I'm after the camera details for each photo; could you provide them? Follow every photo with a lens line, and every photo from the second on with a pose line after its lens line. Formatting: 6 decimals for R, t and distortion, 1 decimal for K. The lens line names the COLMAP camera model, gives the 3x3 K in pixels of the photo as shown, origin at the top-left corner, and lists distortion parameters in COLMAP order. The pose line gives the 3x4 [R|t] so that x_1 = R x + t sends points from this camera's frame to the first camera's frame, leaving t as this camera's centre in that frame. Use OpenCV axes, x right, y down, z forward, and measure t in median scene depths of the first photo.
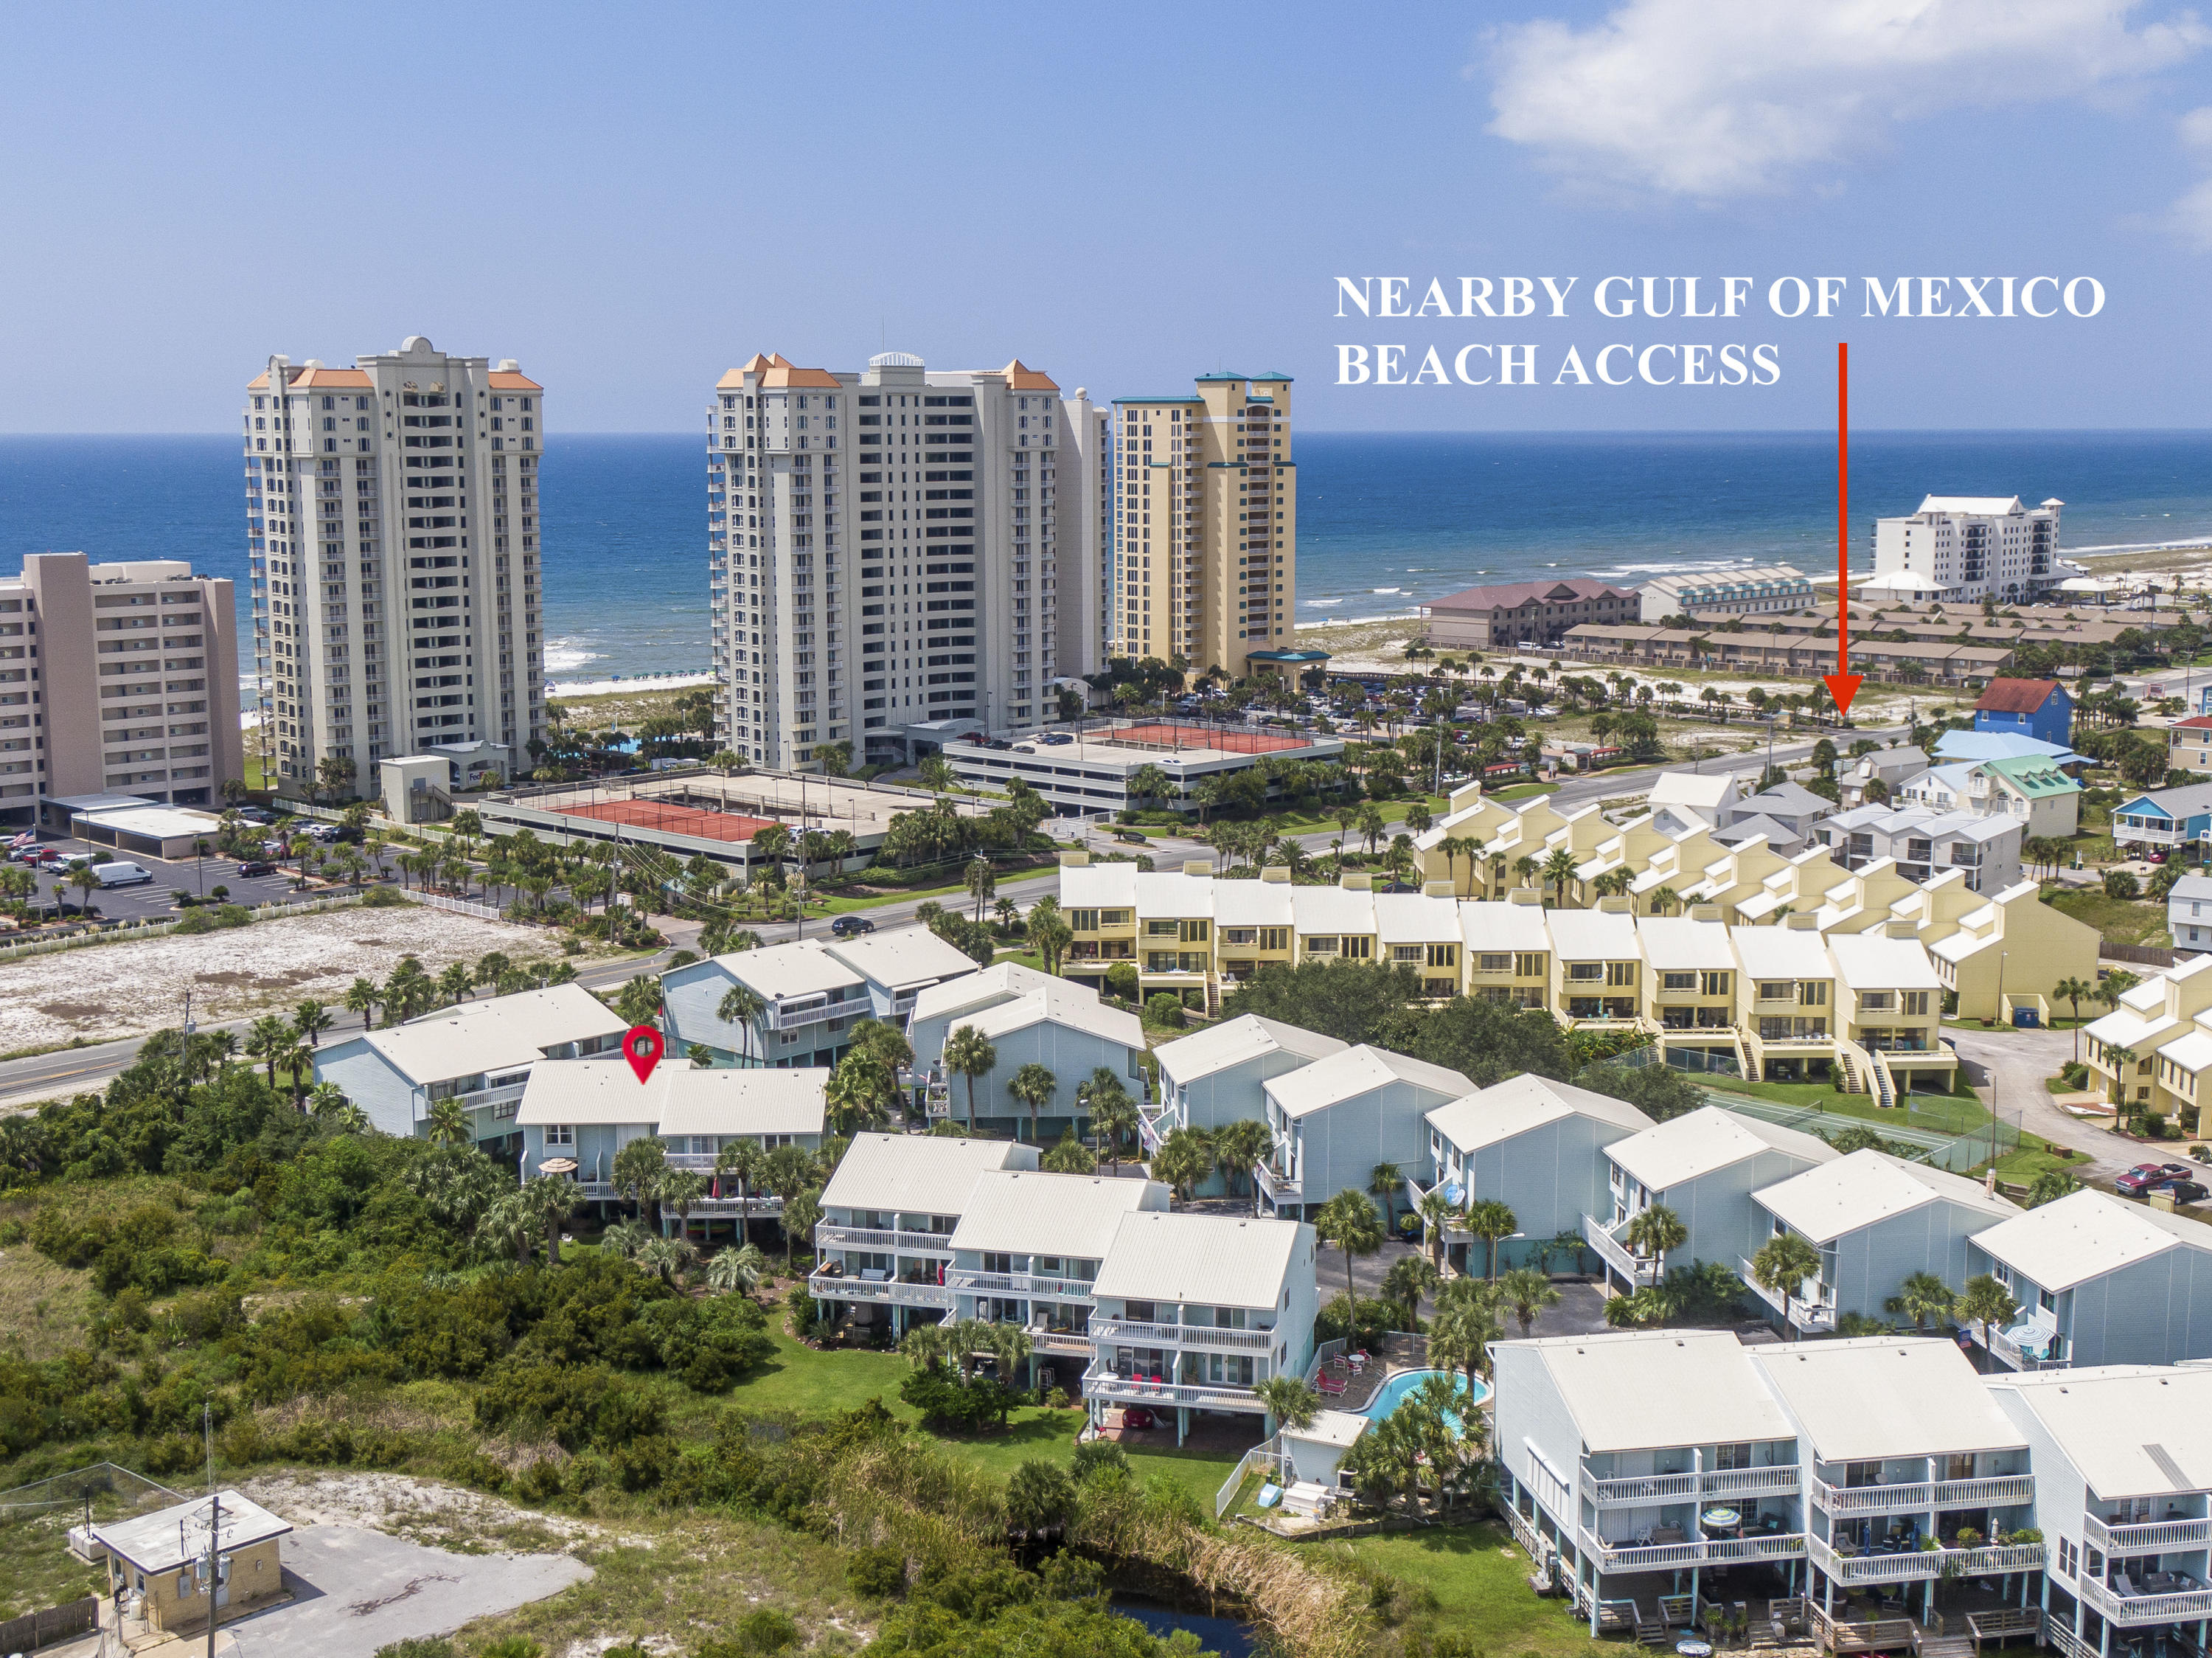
lens RADIAL K [[2654.6, 0, 1106.0], [0, 2654.6, 829.0], [0, 0, 1]] dist [0.006638, 0.021949]
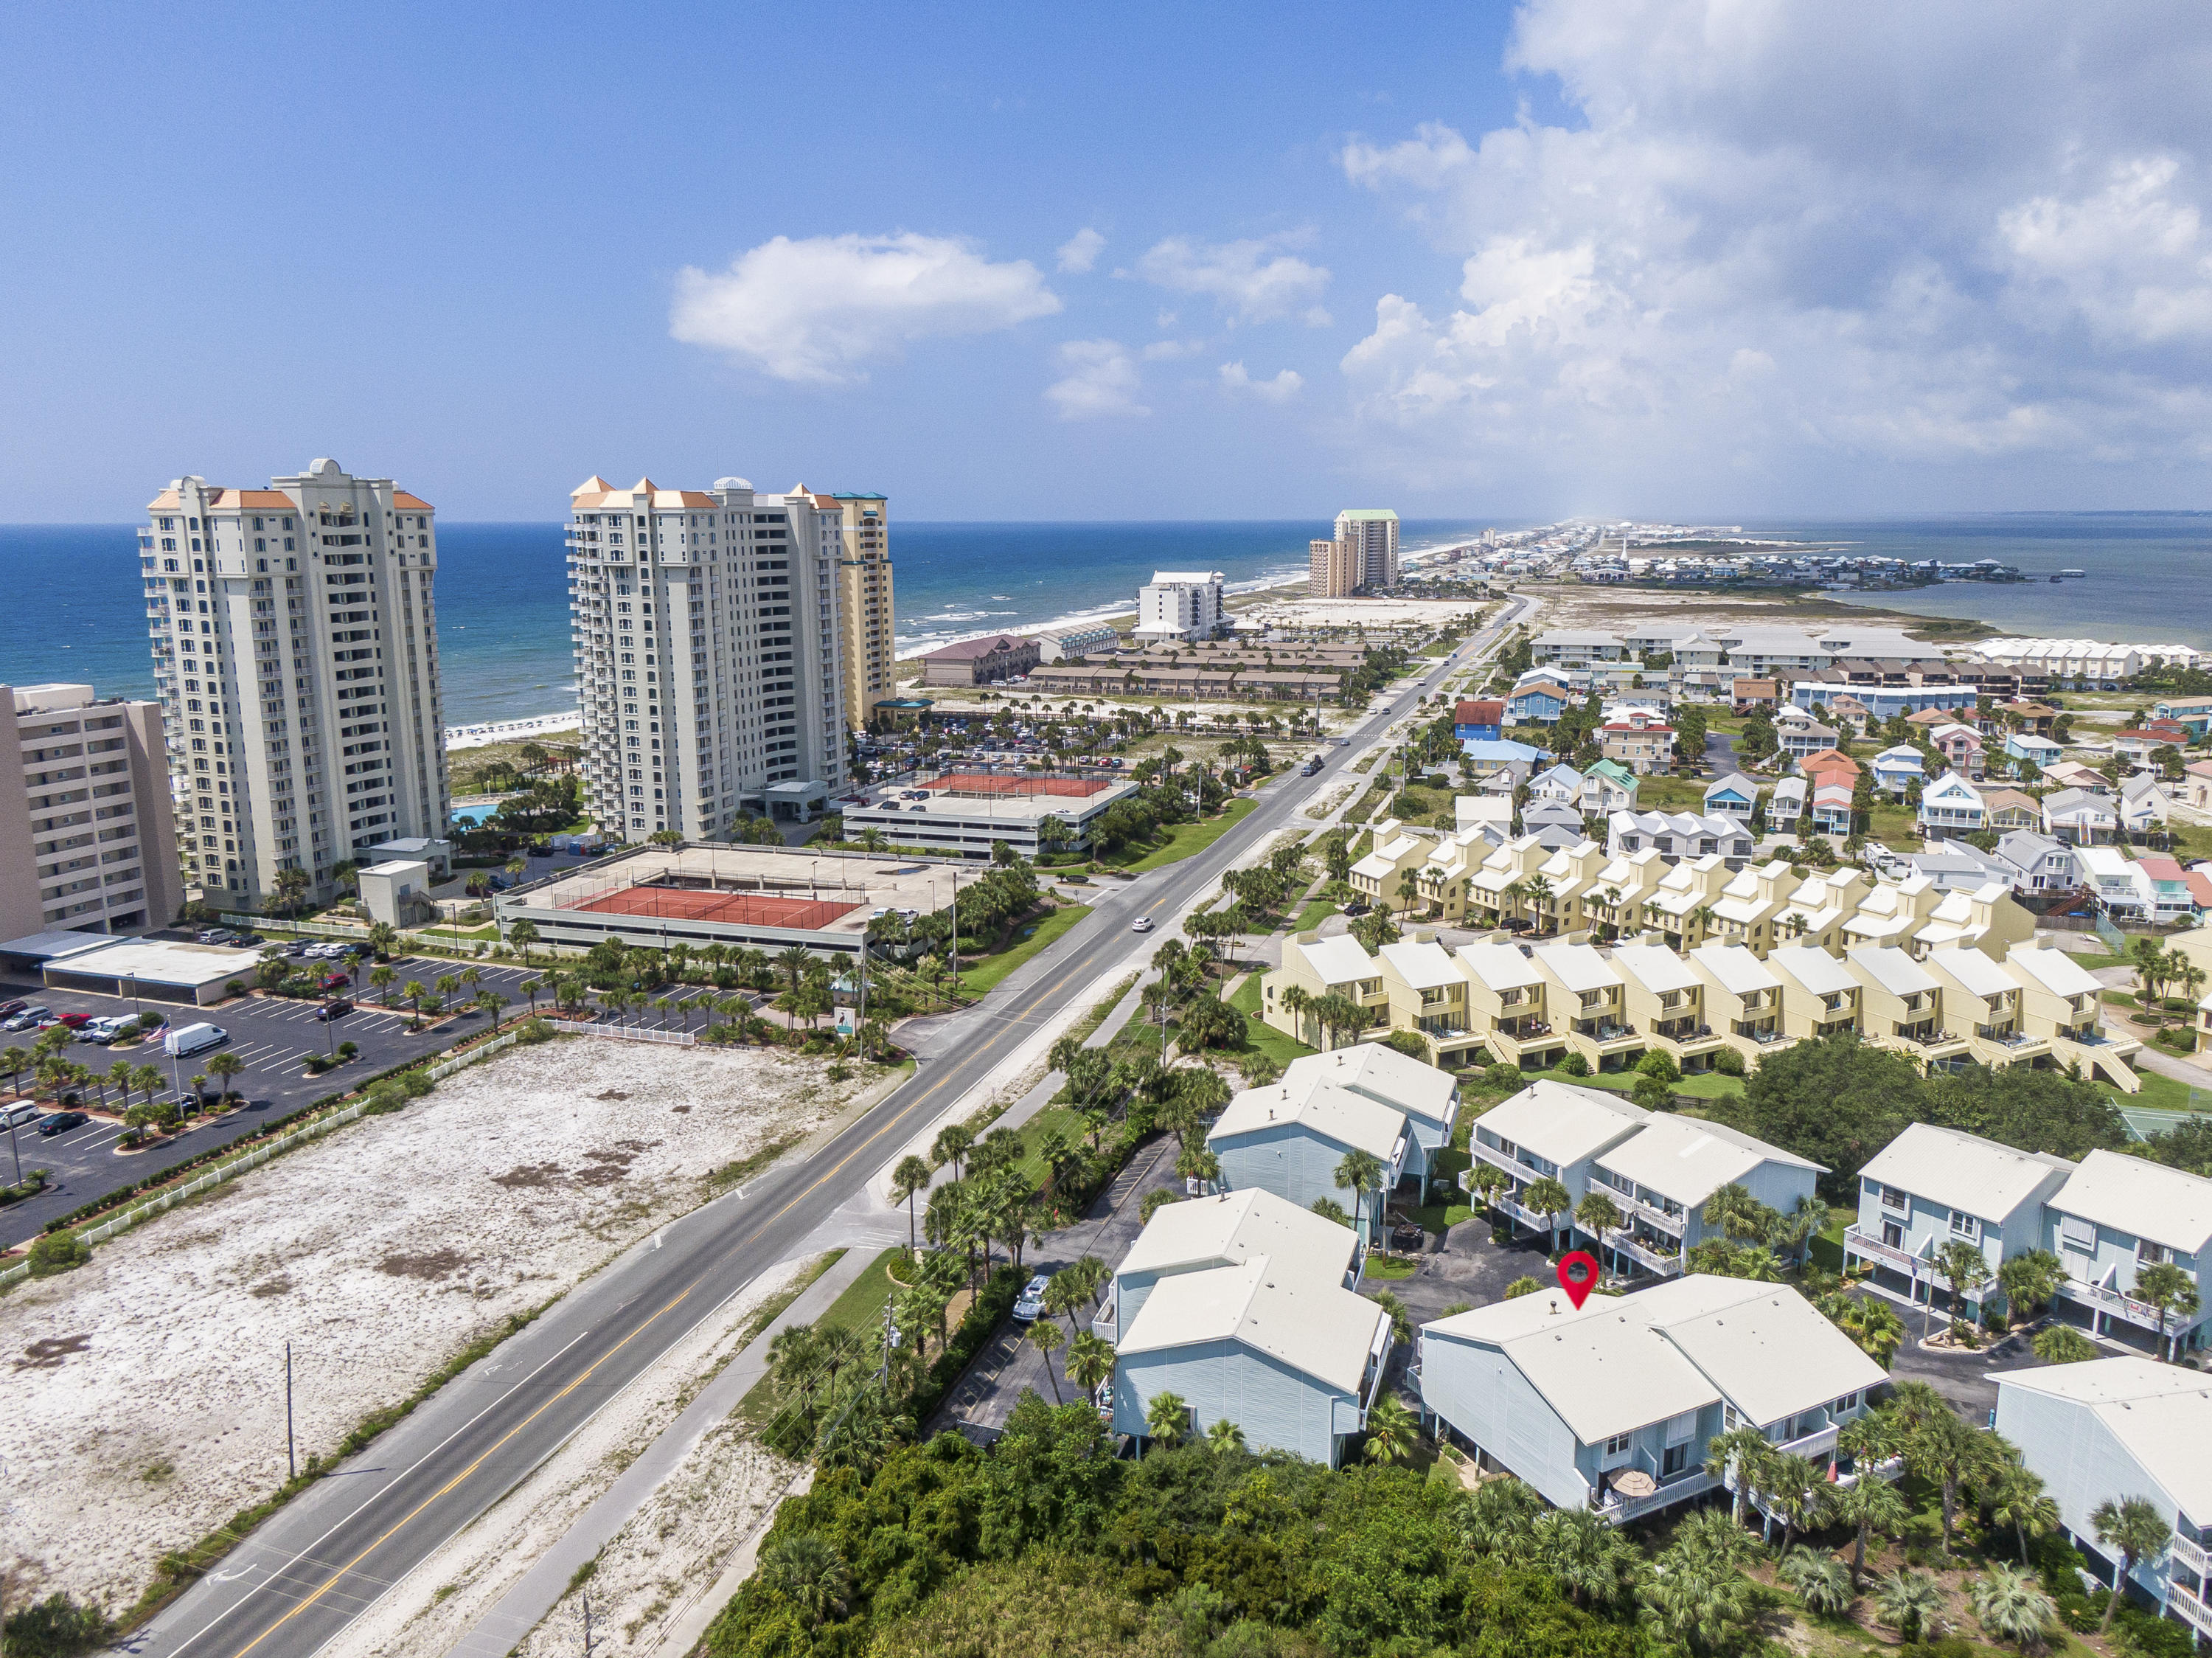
lens RADIAL K [[1618.4, 0, 1128.1], [0, 1618.4, 818.2], [0, 0, 1]] dist [0.059179, -0.097849]
pose [[0.903735, -0.081332, 0.420296, -0.252508], [0.068334, 0.996605, 0.045919, -0.051977], [-0.422603, -0.012778, 0.906225, 0.280794]]
